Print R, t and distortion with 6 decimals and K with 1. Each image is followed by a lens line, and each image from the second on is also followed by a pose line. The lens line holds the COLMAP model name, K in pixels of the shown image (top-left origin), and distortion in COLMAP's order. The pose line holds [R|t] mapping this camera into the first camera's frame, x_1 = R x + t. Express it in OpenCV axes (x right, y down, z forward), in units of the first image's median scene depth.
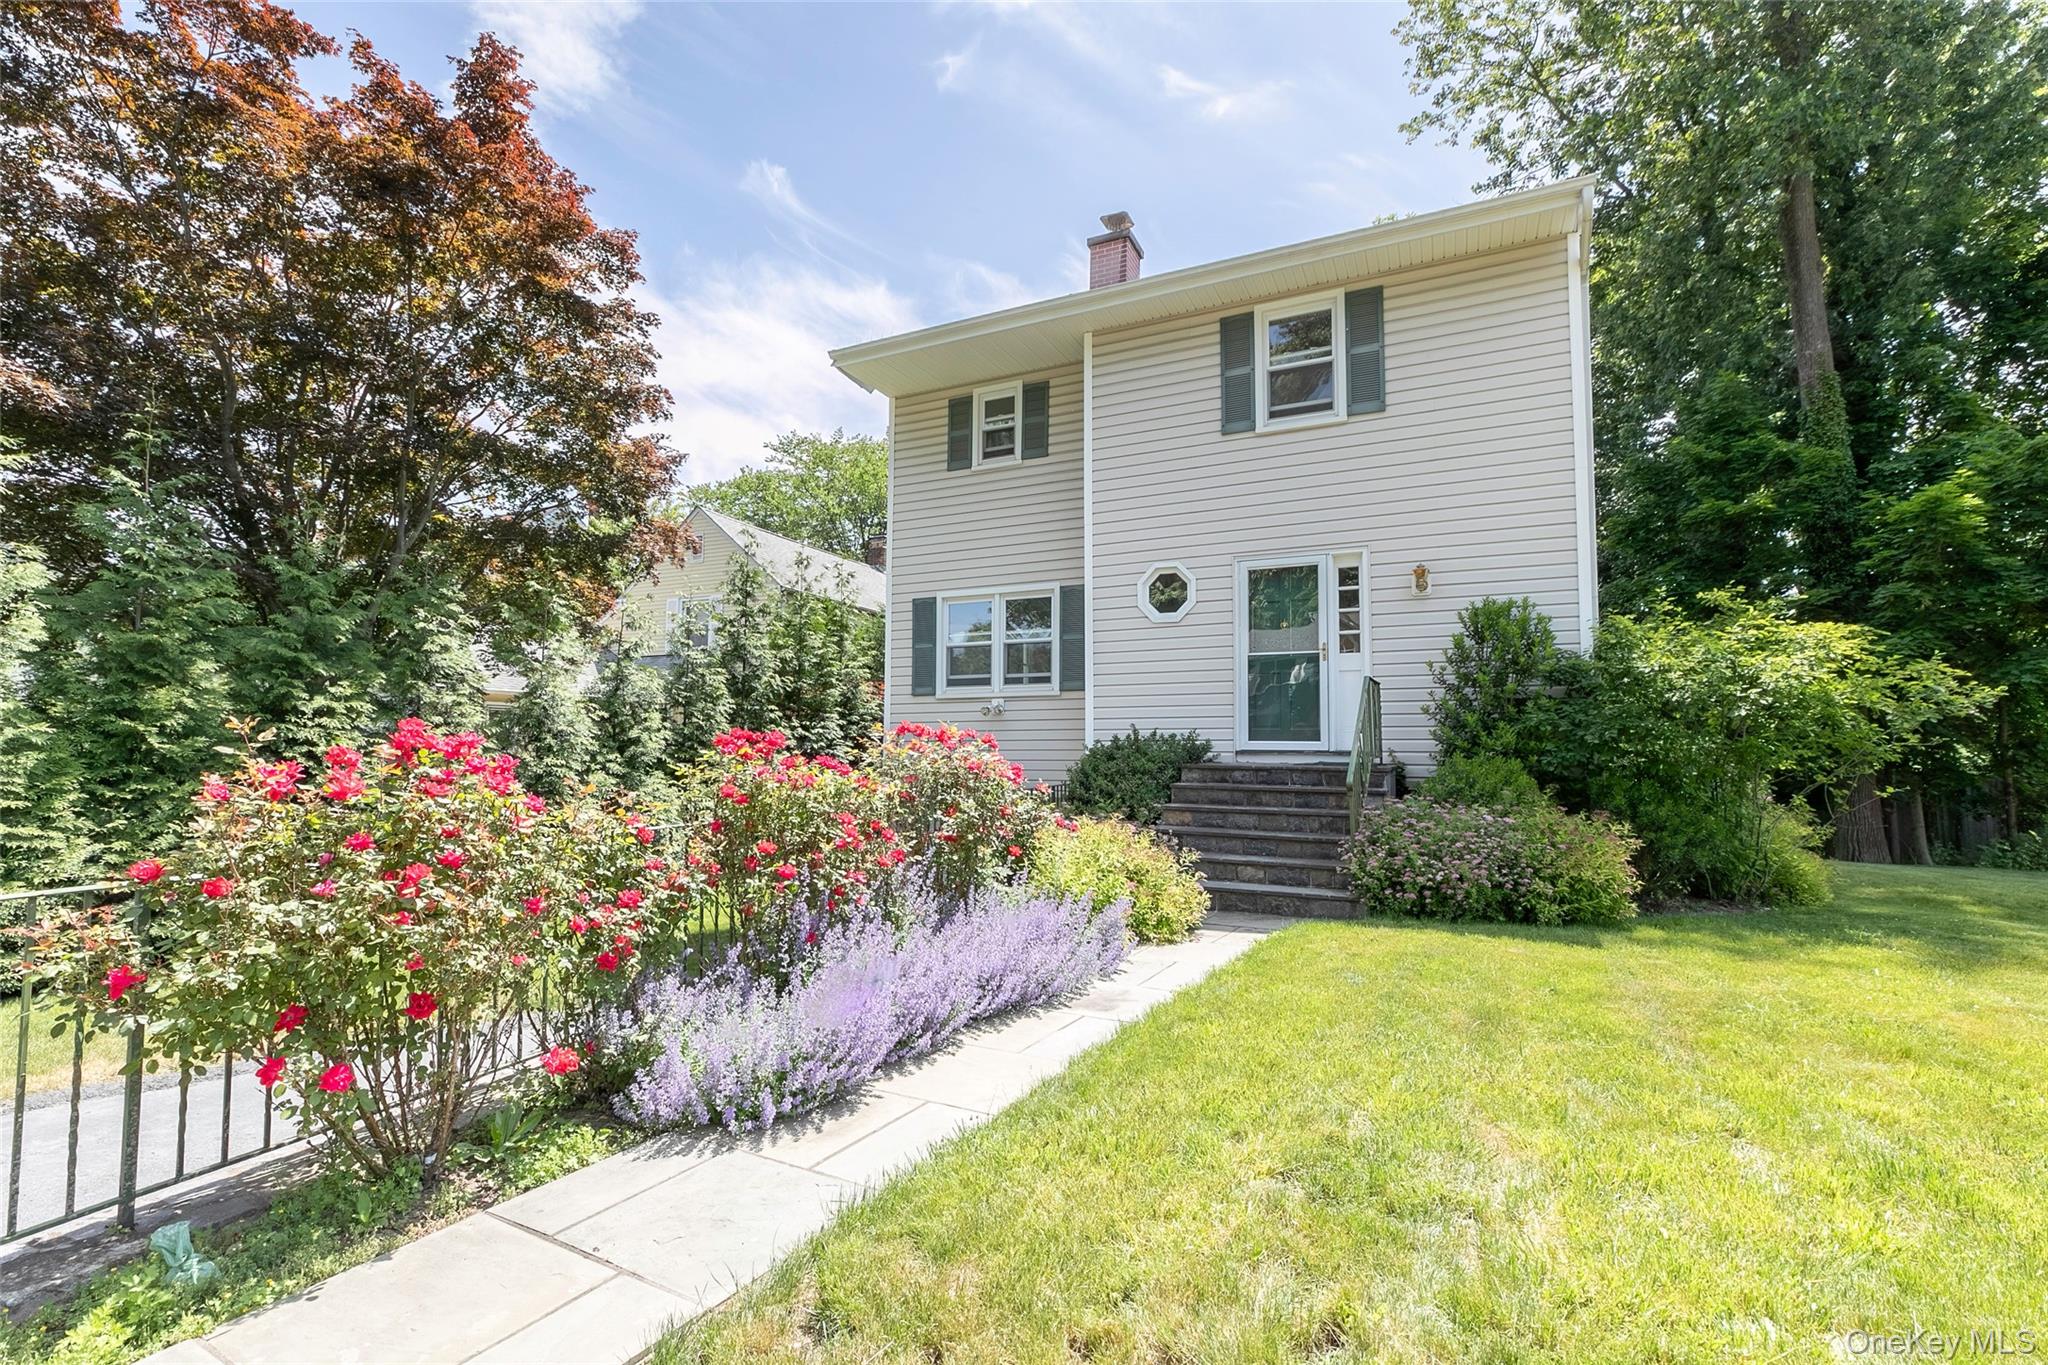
lens RADIAL K [[928.9, 0, 974.5], [0, 928.9, 707.0], [0, 0, 1]] dist [-0.000898, -0.000638]
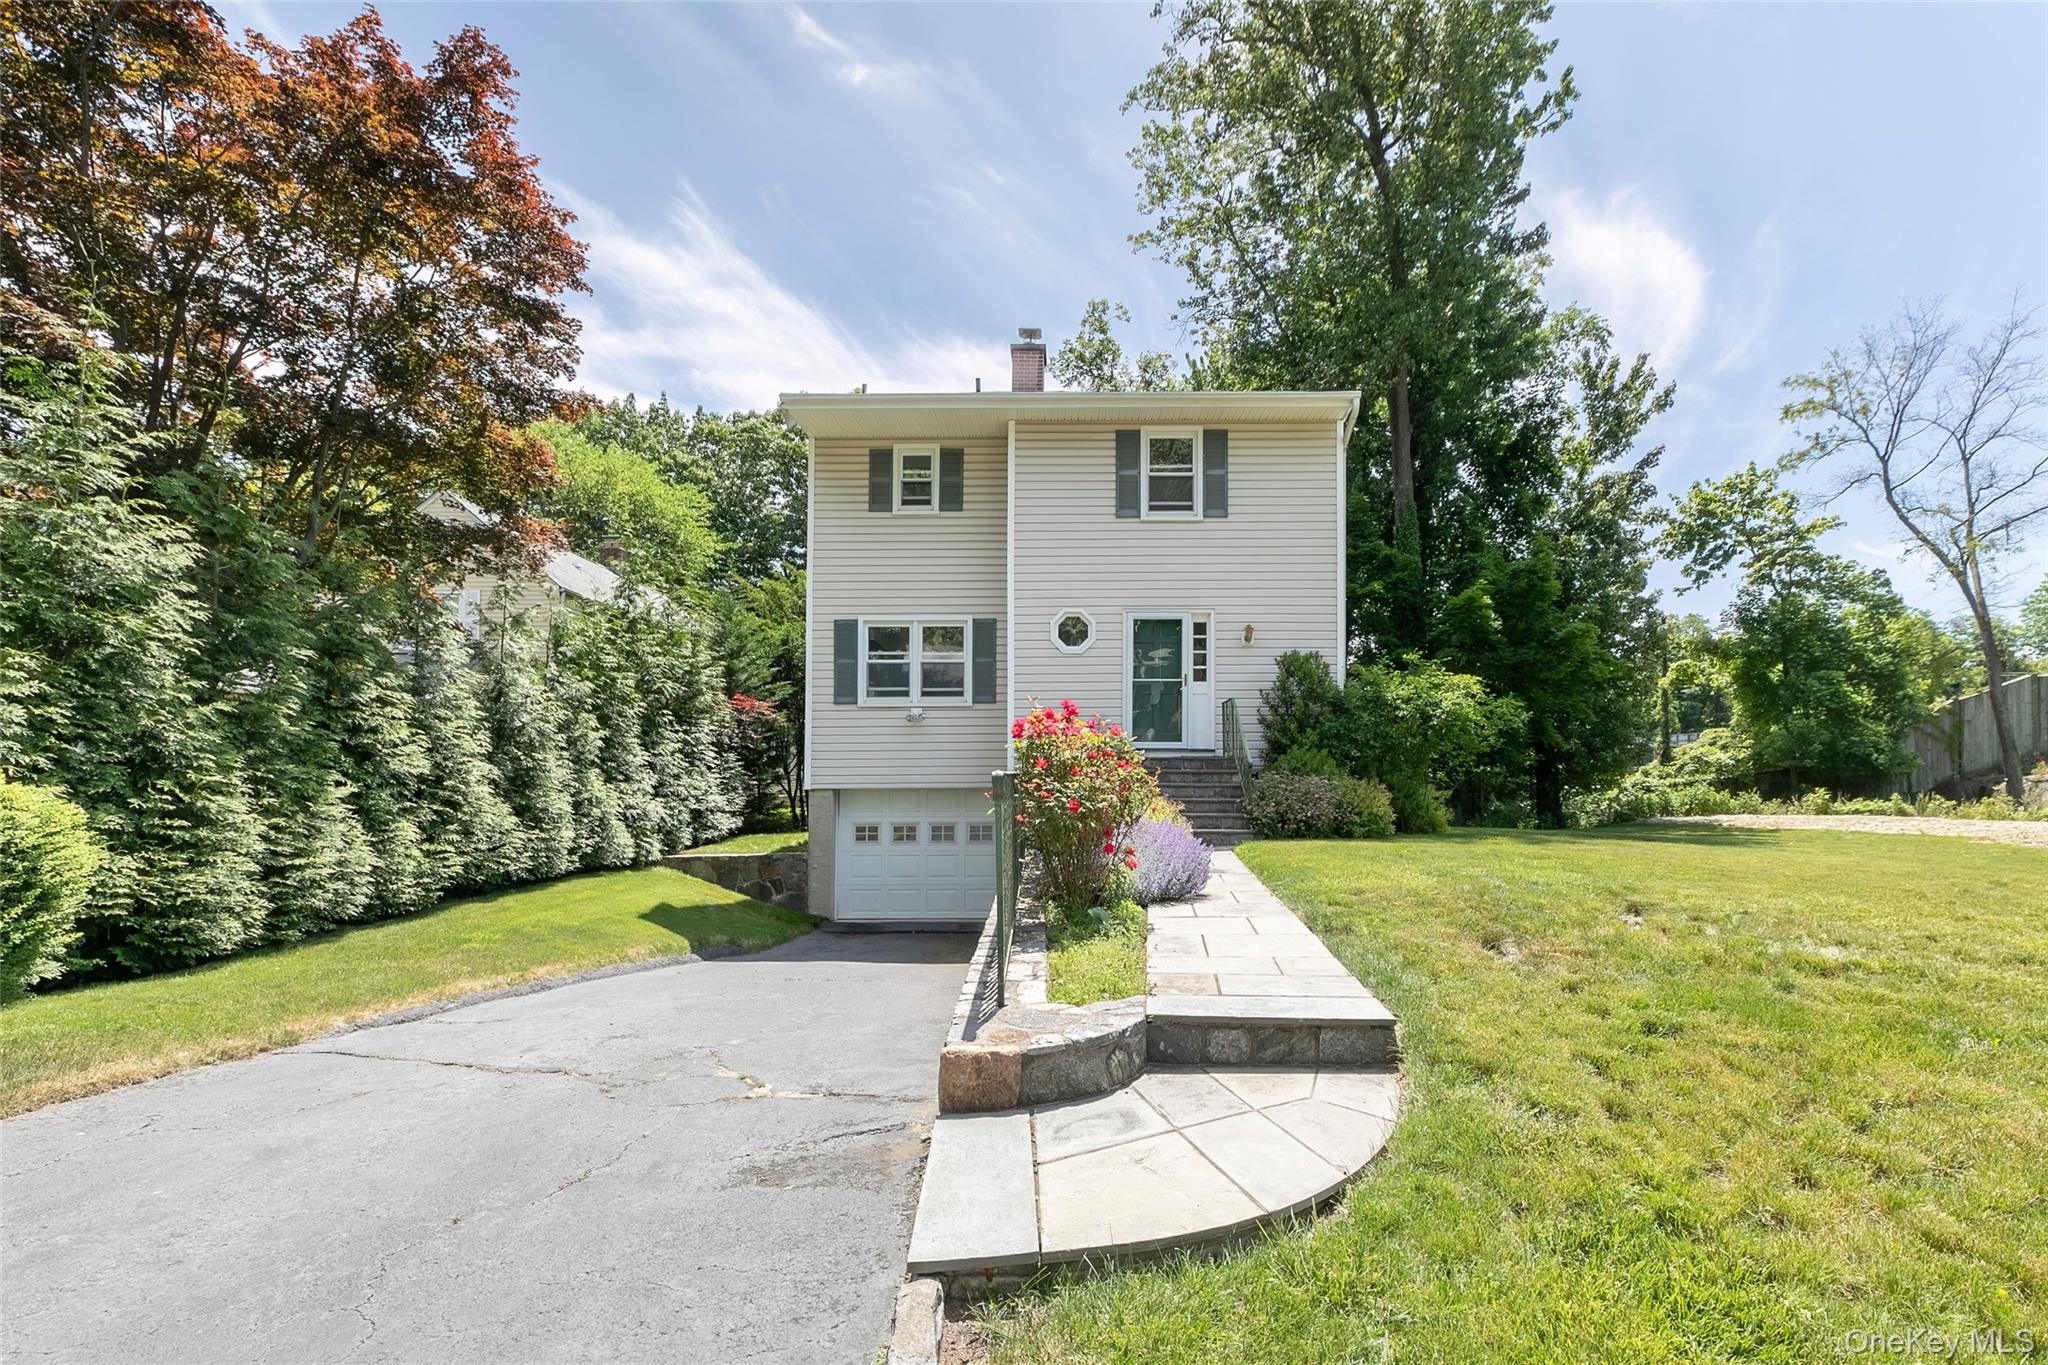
lens RADIAL K [[981.0, 0, 1028.0], [0, 981.0, 778.4], [0, 0, 1]] dist [0.005110, 0.000179]
pose [[0.902482, -0.006472, 0.430680, -0.438855], [-0.015498, 0.998752, 0.047483, 0.021637], [-0.430449, -0.049528, 0.901255, -0.243160]]
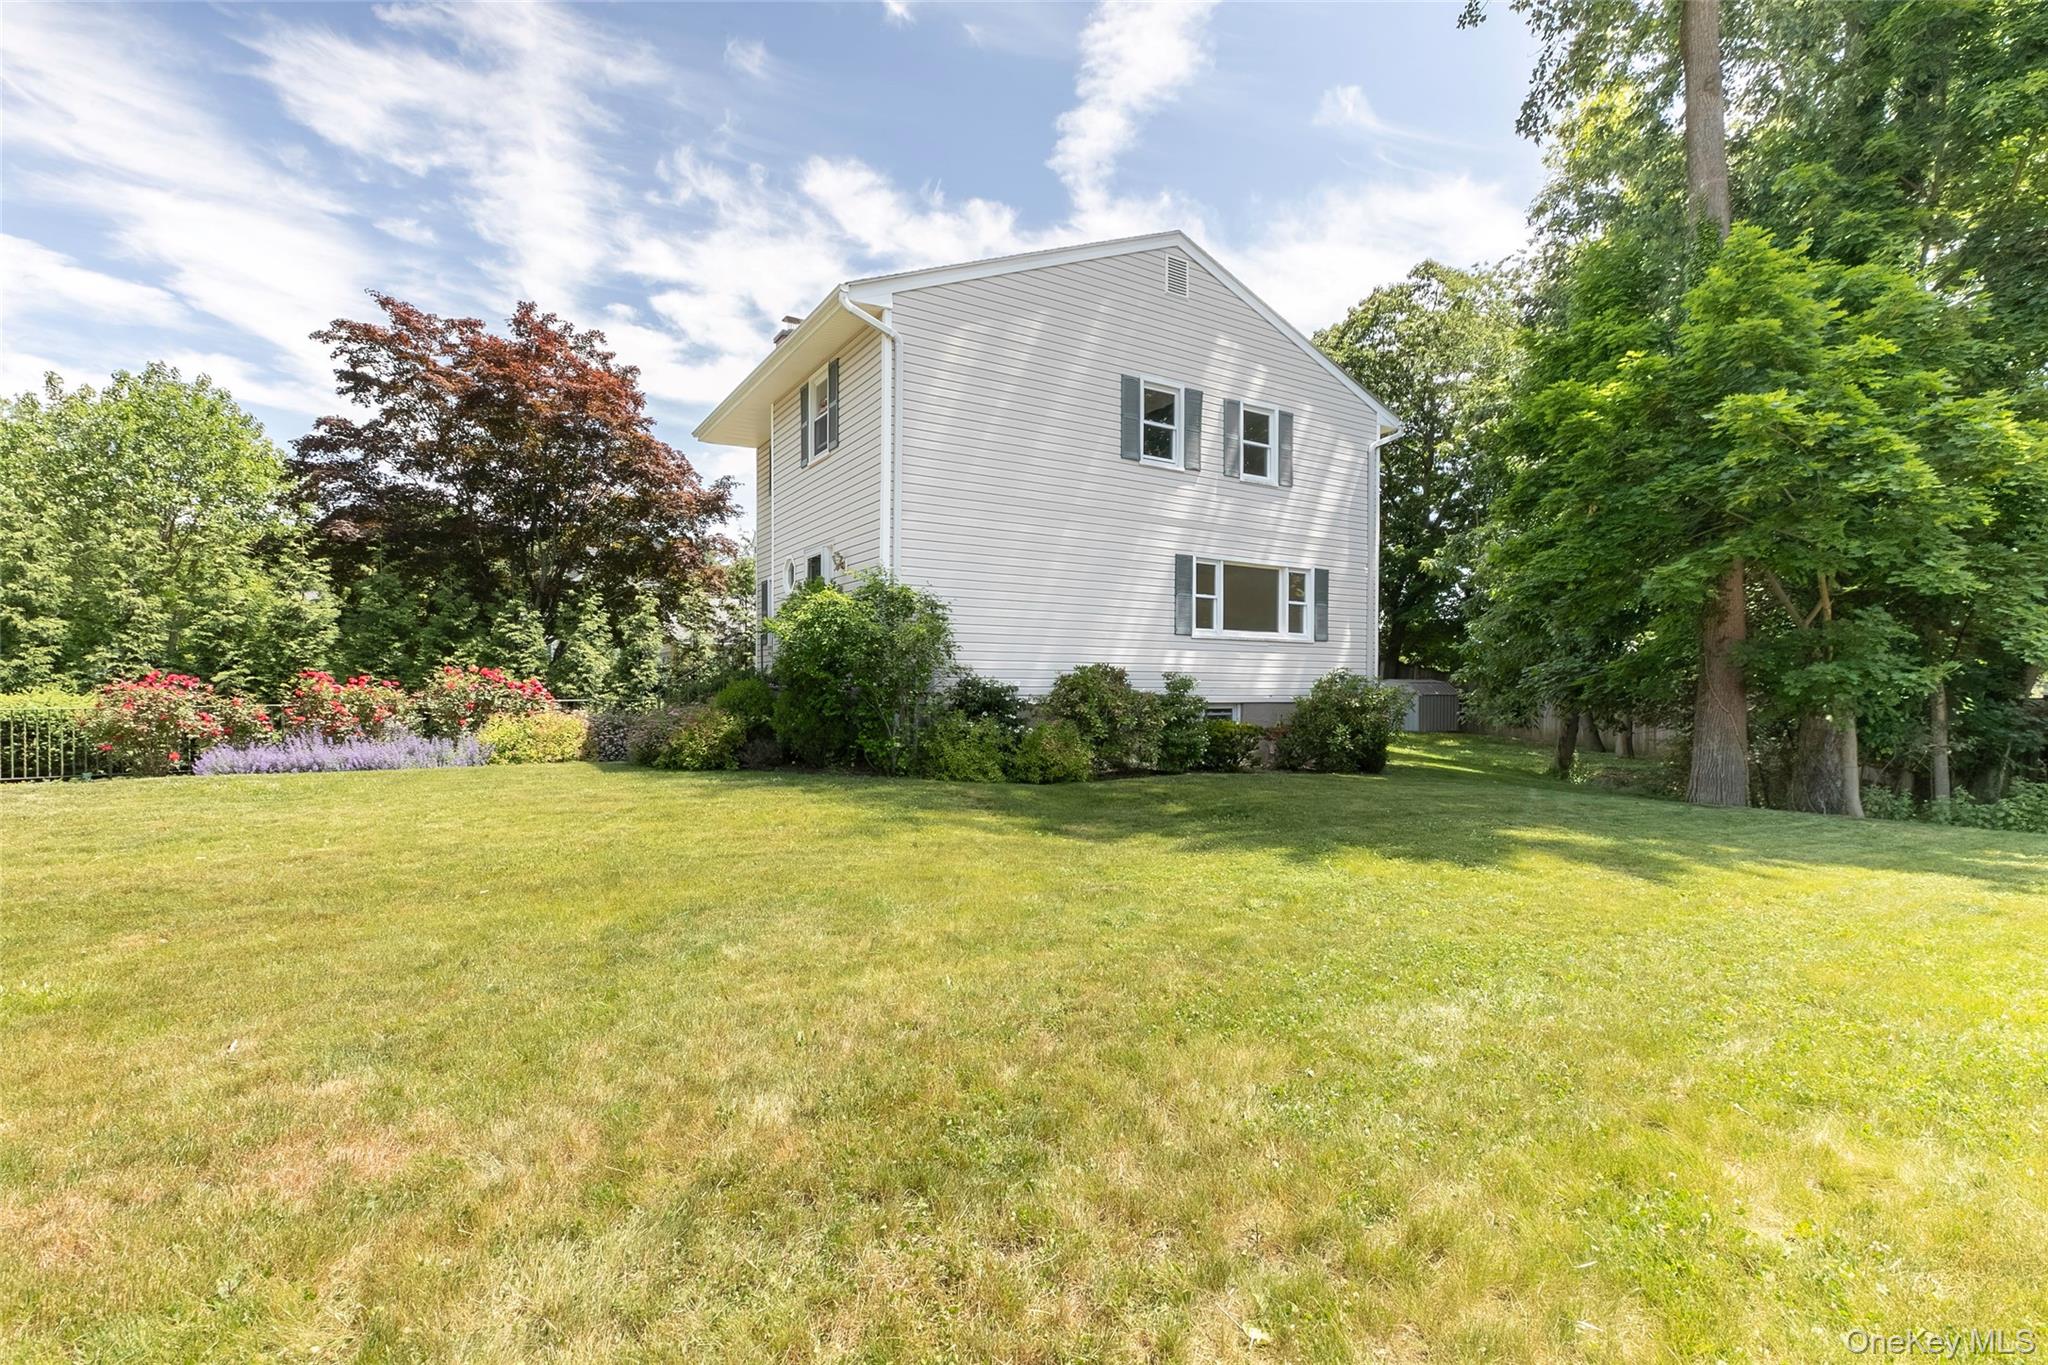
lens RADIAL K [[939.8, 0, 1024.0], [0, 939.8, 682.5], [0, 0, 1]] dist [-0.000106, -0.000144]
pose [[0.847448, -0.003990, -0.530864, 1.270896], [0.030092, 0.998725, 0.040531, 0.000498], [0.530025, -0.050323, 0.846487, -0.101476]]
